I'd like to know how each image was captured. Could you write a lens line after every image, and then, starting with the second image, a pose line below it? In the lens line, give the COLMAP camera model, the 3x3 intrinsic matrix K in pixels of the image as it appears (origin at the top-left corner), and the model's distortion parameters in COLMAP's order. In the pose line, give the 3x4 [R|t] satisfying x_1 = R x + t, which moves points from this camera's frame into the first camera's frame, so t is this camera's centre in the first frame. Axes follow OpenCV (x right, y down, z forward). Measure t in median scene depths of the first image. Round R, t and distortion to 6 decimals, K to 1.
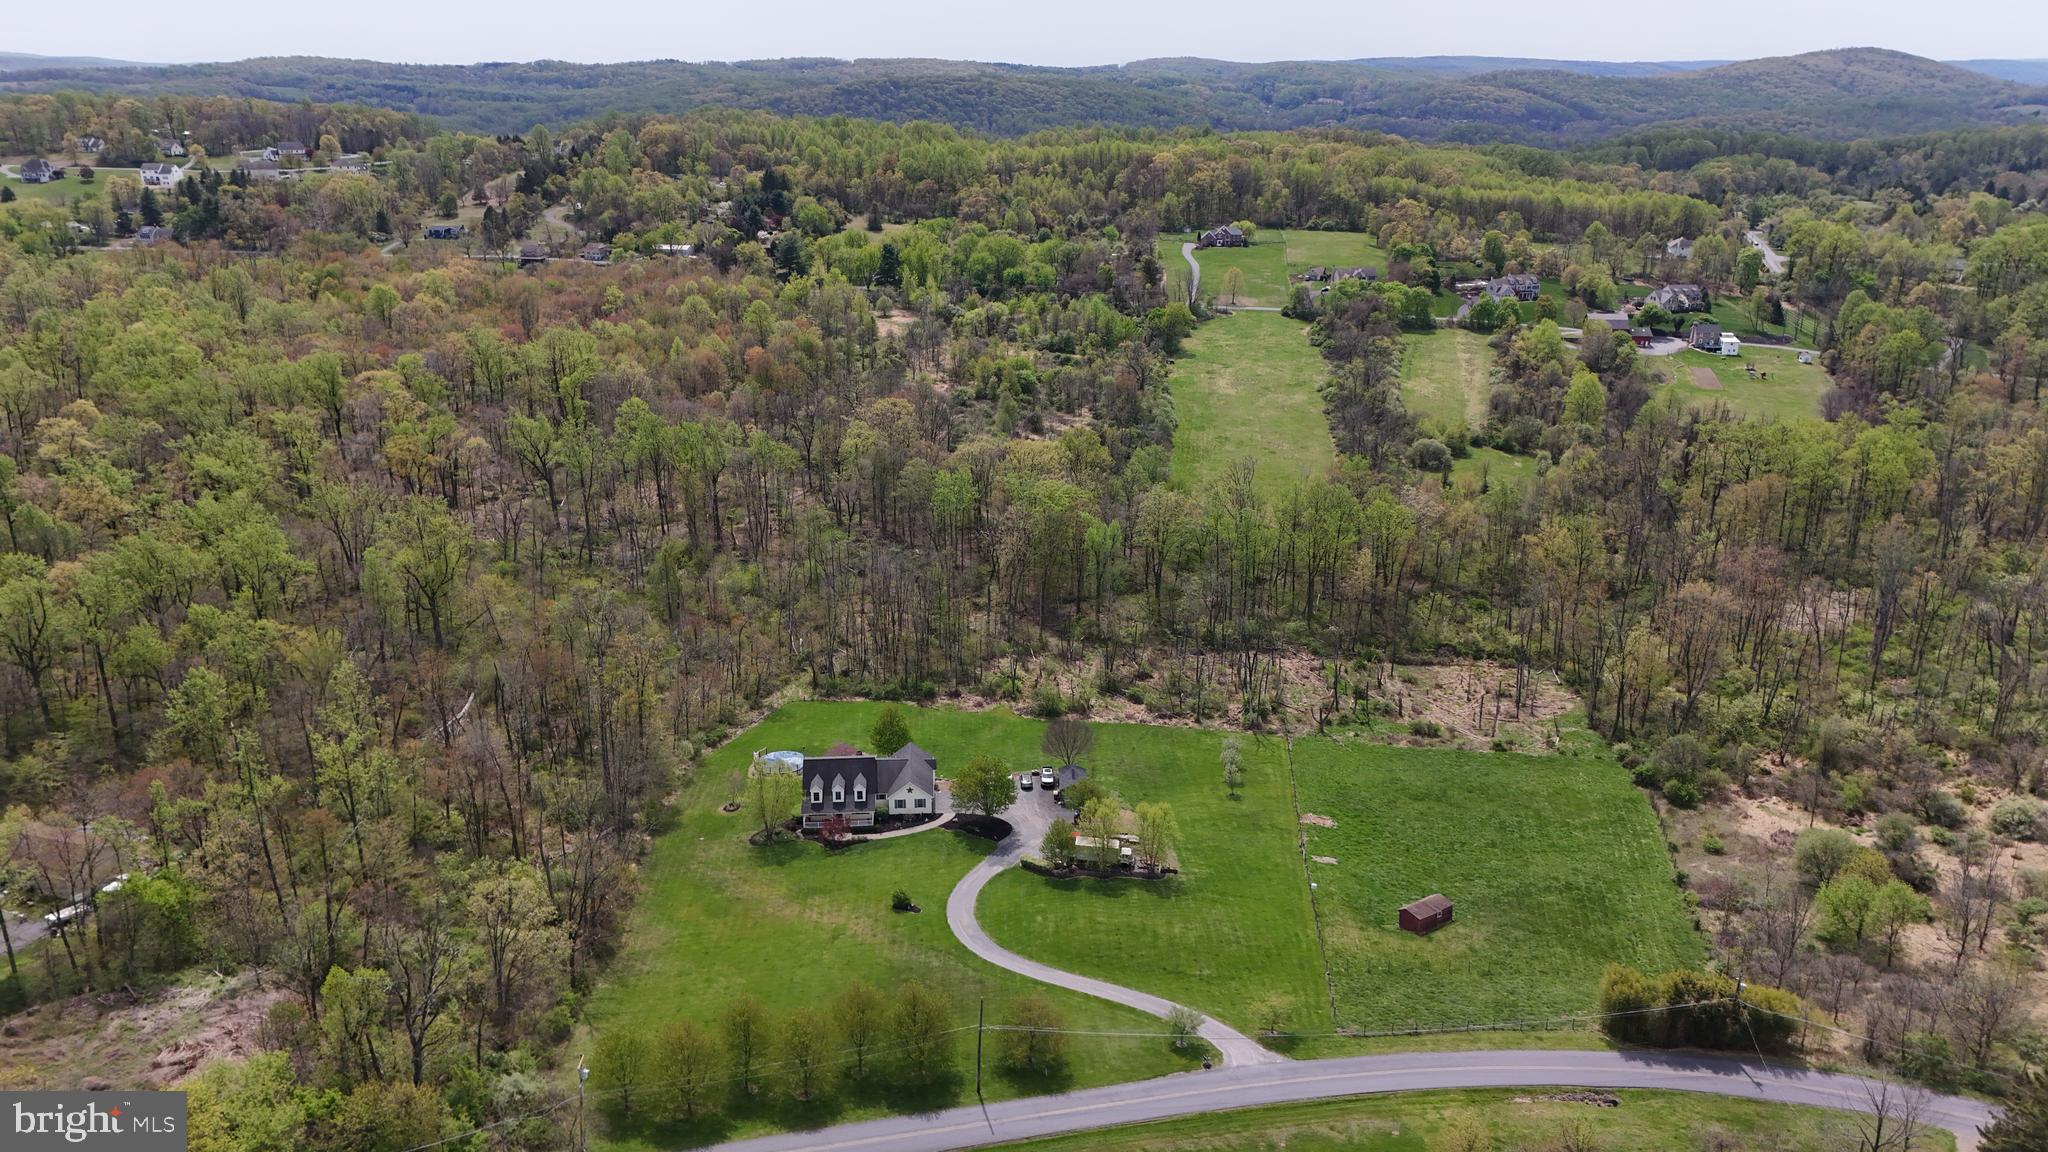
lens RADIAL K [[1496.5, 0, 1020.9], [0, 1496.5, 582.9], [0, 0, 1]] dist [0.101583, -0.133999]
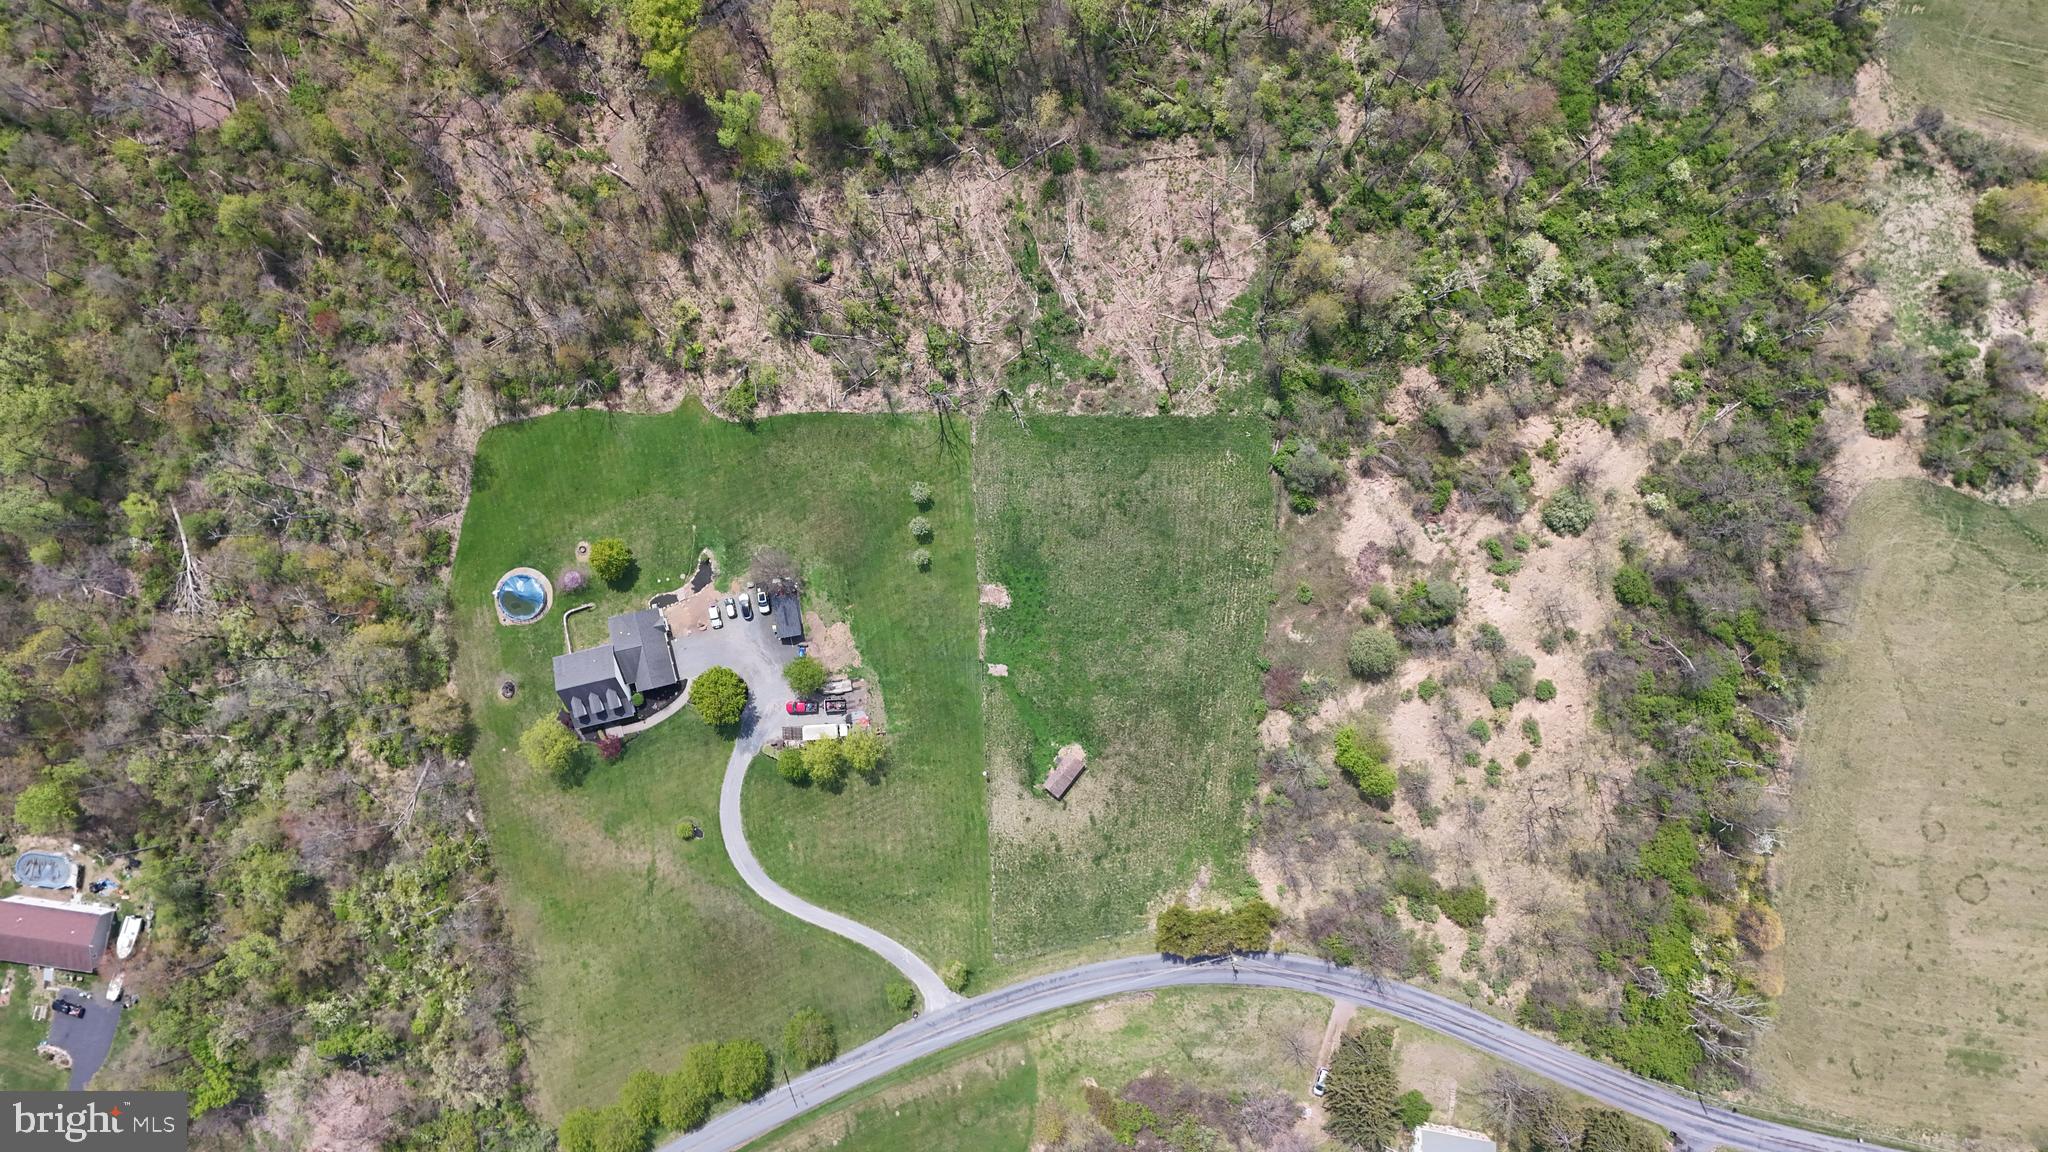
lens RADIAL K [[1499.5, 0, 1022.5], [0, 1499.5, 580.2], [0, 0, 1]] dist [0.101607, -0.116570]
pose [[0.986020, -0.165392, -0.020233, 0.244824], [0.072388, 0.315824, 0.946052, -0.970150], [-0.150080, -0.934291, 0.323381, 0.622413]]
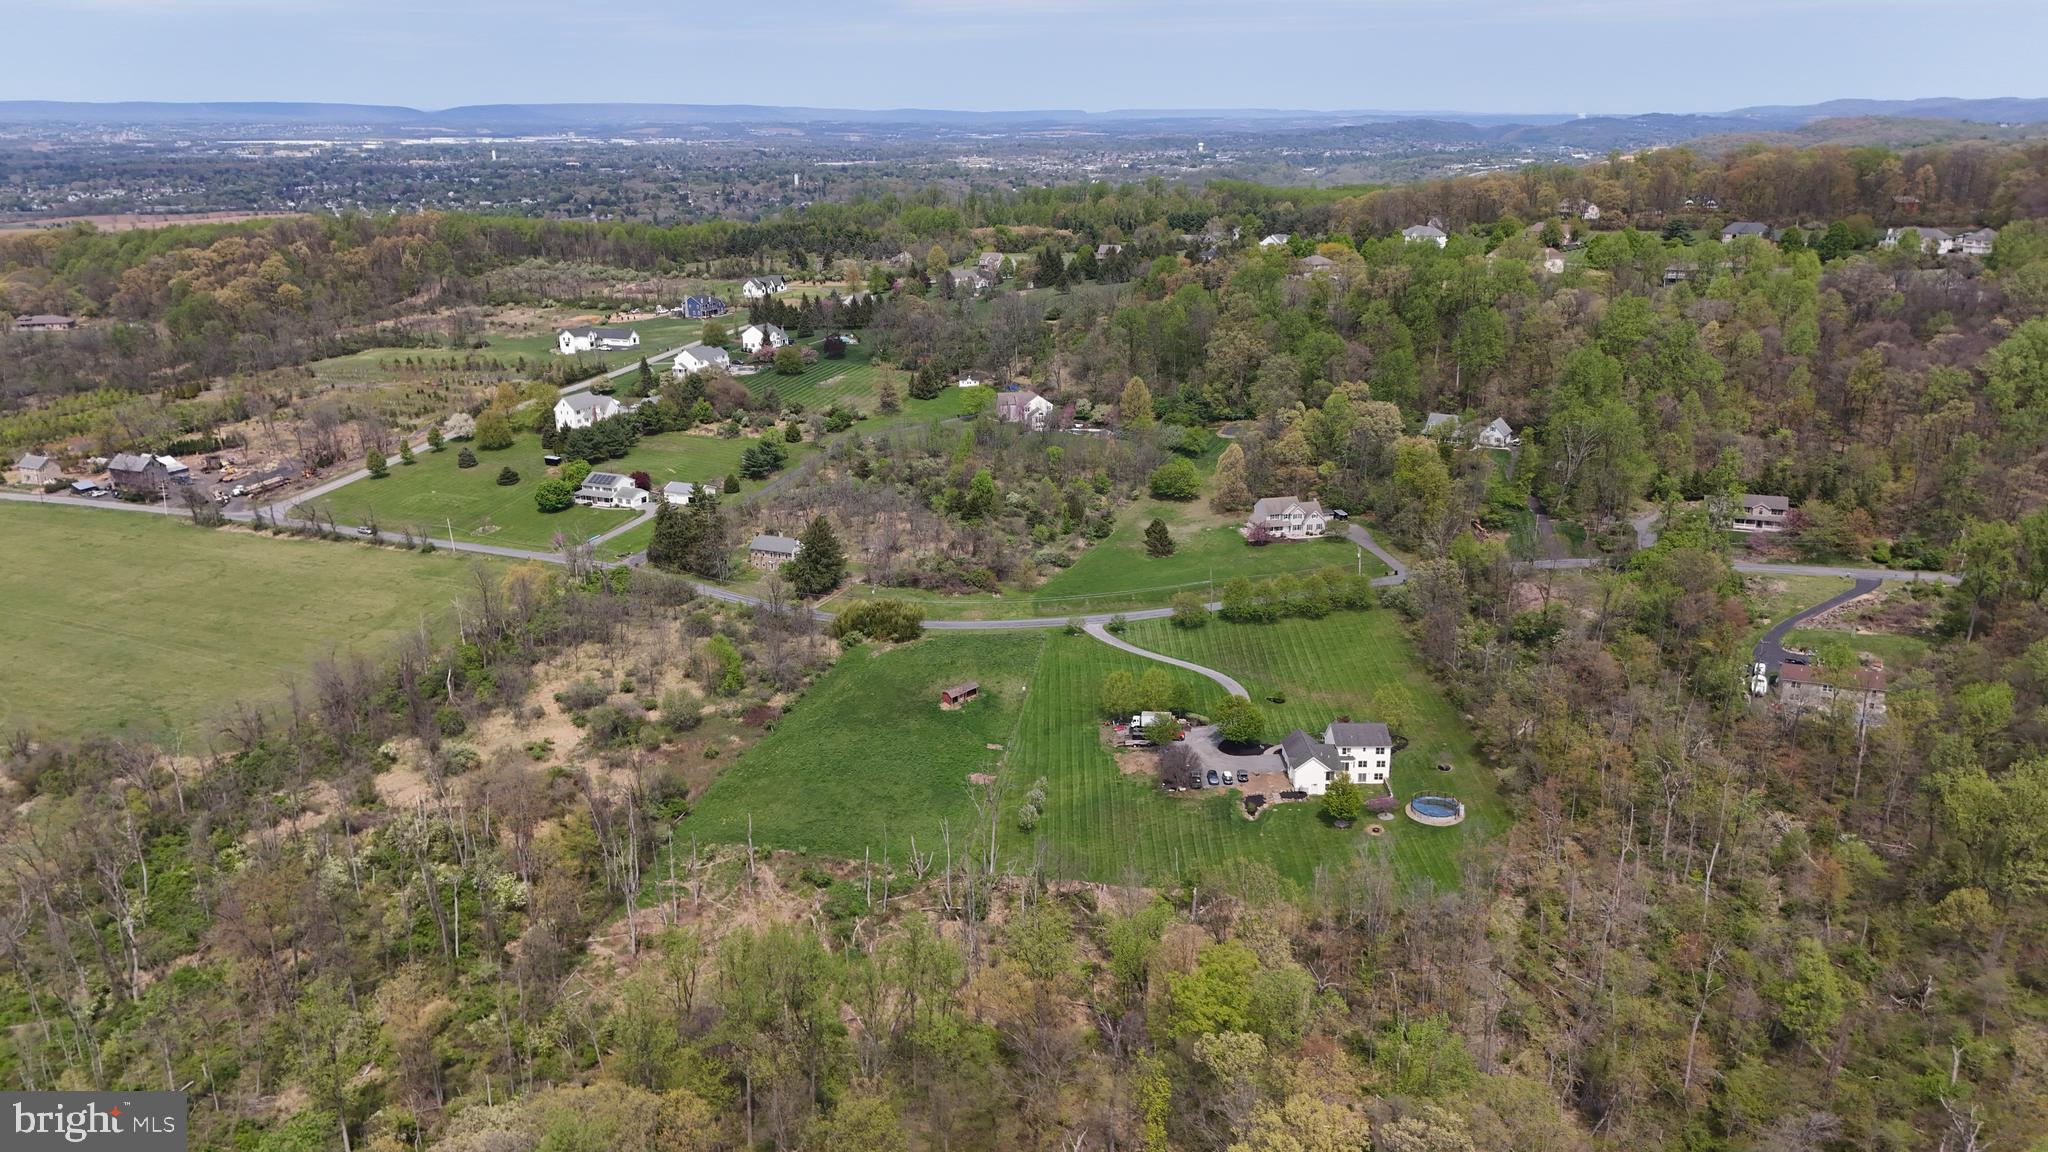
lens RADIAL K [[1496.5, 0, 1020.9], [0, 1496.5, 582.9], [0, 0, 1]] dist [0.101583, -0.133999]
pose [[-0.998401, -0.010696, 0.055510, 0.094386], [0.024298, 0.805420, 0.592207, -0.728060], [-0.051043, 0.592608, -0.803872, 1.919472]]
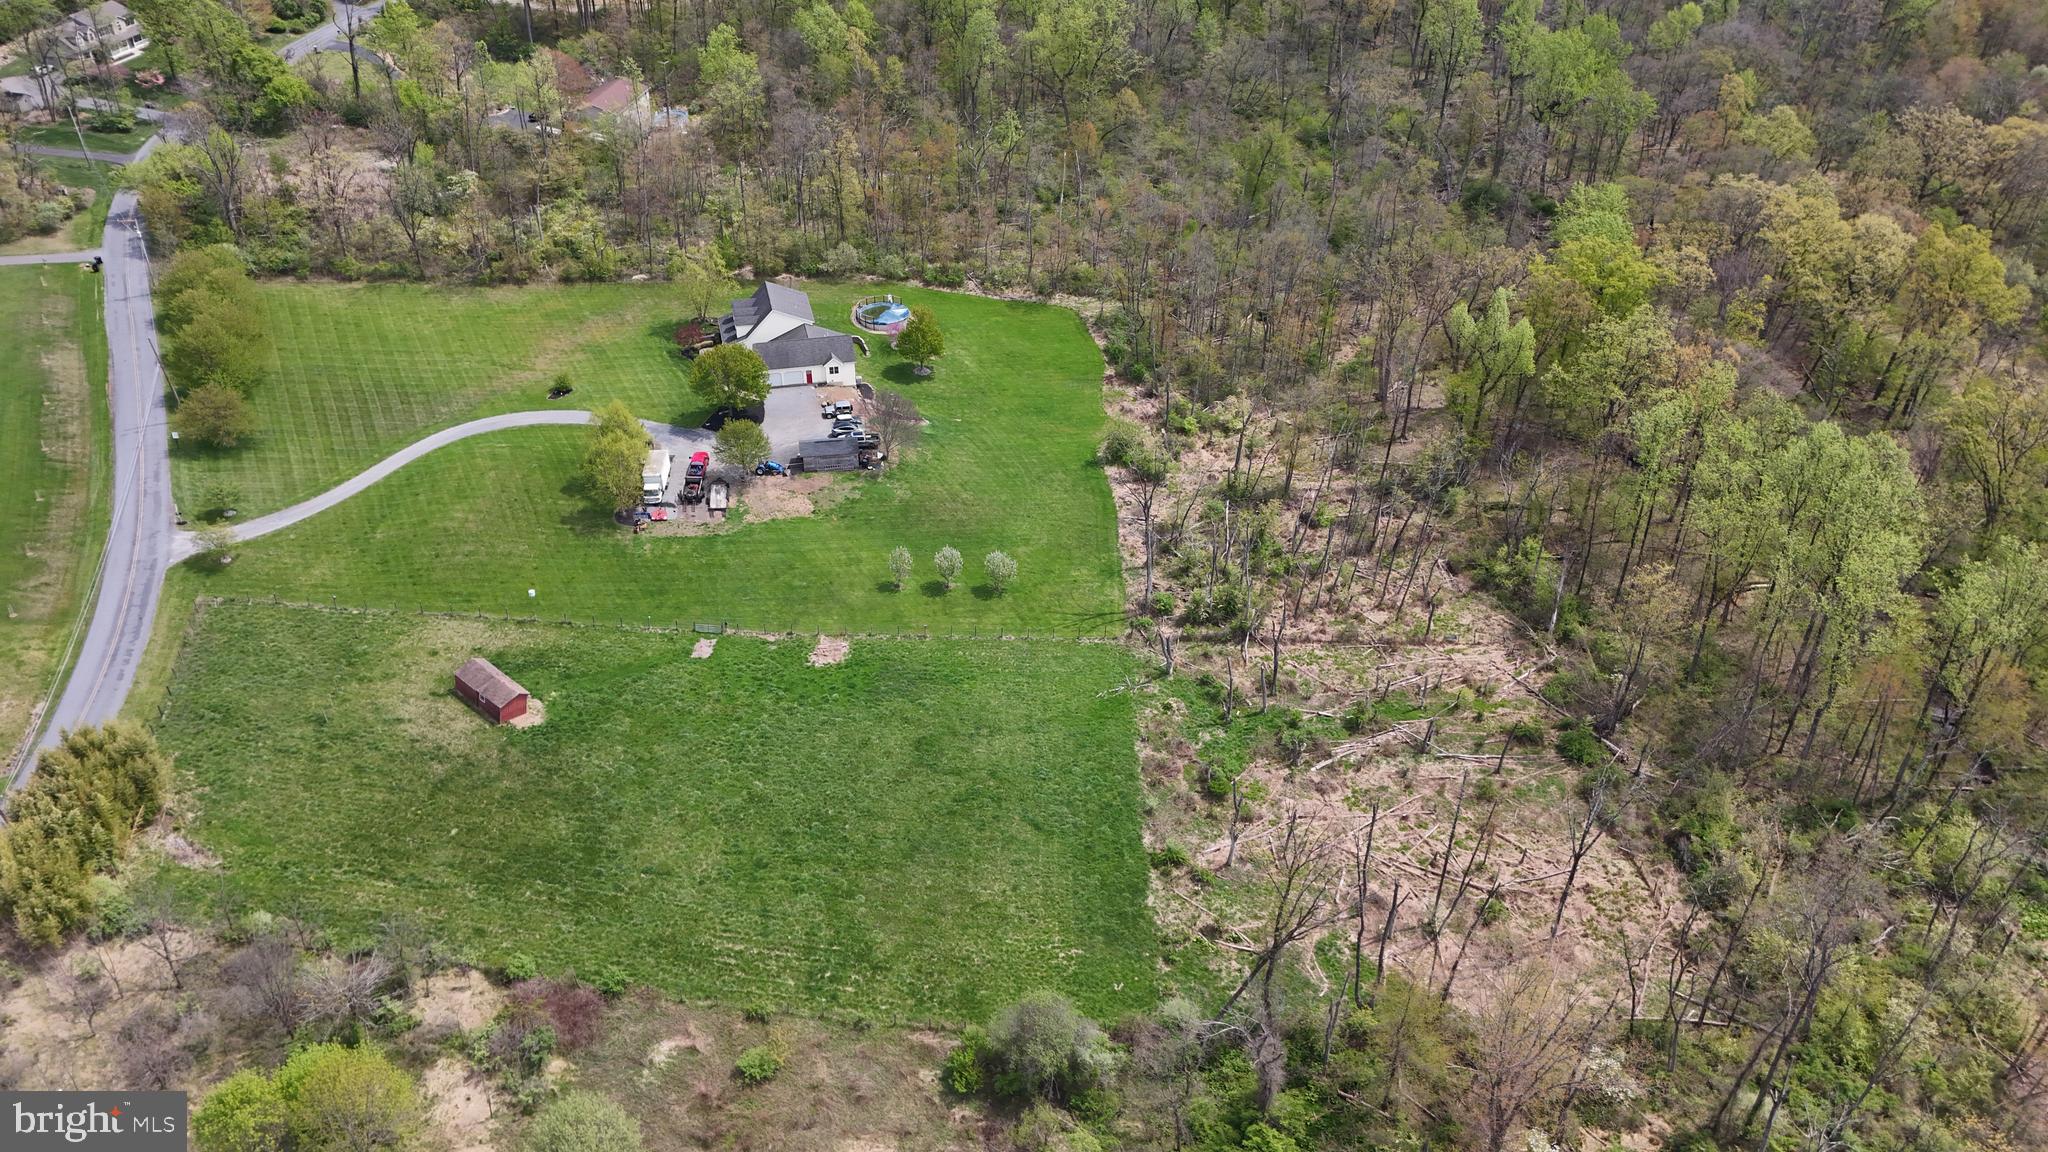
lens RADIAL K [[1496.5, 0, 1020.9], [0, 1496.5, 582.9], [0, 0, 1]] dist [0.101583, -0.133999]
pose [[0.167267, 0.548205, -0.819447, 0.784269], [-0.321646, 0.816023, 0.480260, -0.244874], [0.931969, 0.183240, 0.312822, 0.853201]]
